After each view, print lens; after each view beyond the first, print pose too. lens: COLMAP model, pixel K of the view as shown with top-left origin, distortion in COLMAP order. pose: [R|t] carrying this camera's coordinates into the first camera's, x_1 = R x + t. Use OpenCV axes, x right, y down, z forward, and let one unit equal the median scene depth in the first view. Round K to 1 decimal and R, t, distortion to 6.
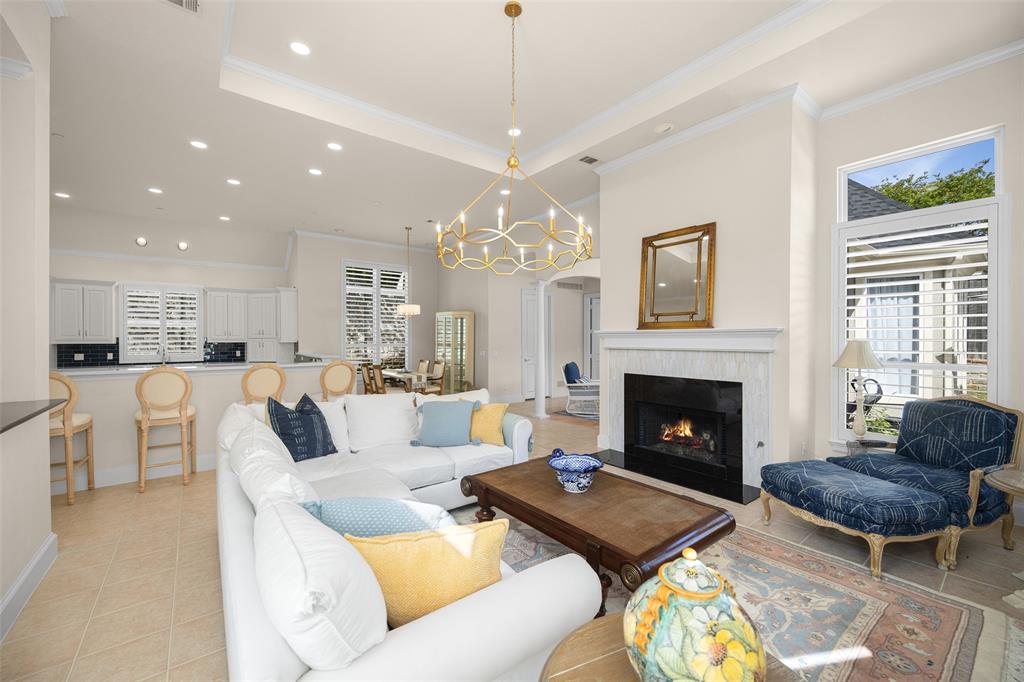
lens RADIAL K [[410.1, 0, 513.1], [0, 410.1, 338.2], [0, 0, 1]] dist [-0.002645, -0.000420]
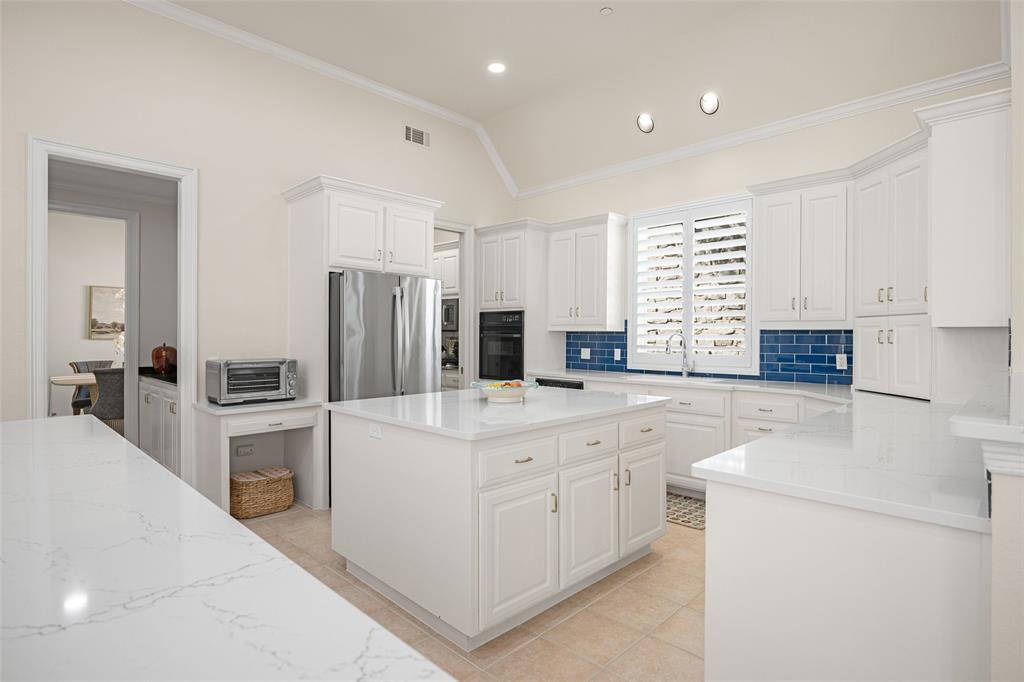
lens RADIAL K [[529.8, 0, 509.1], [0, 529.8, 341.7], [0, 0, 1]] dist [-0.011346, 0.001406]
pose [[0.129486, 0.001792, -0.991580, -0.301012], [-0.015985, 0.999872, -0.000281, 0.029478], [0.991452, 0.015887, 0.129498, 0.763002]]
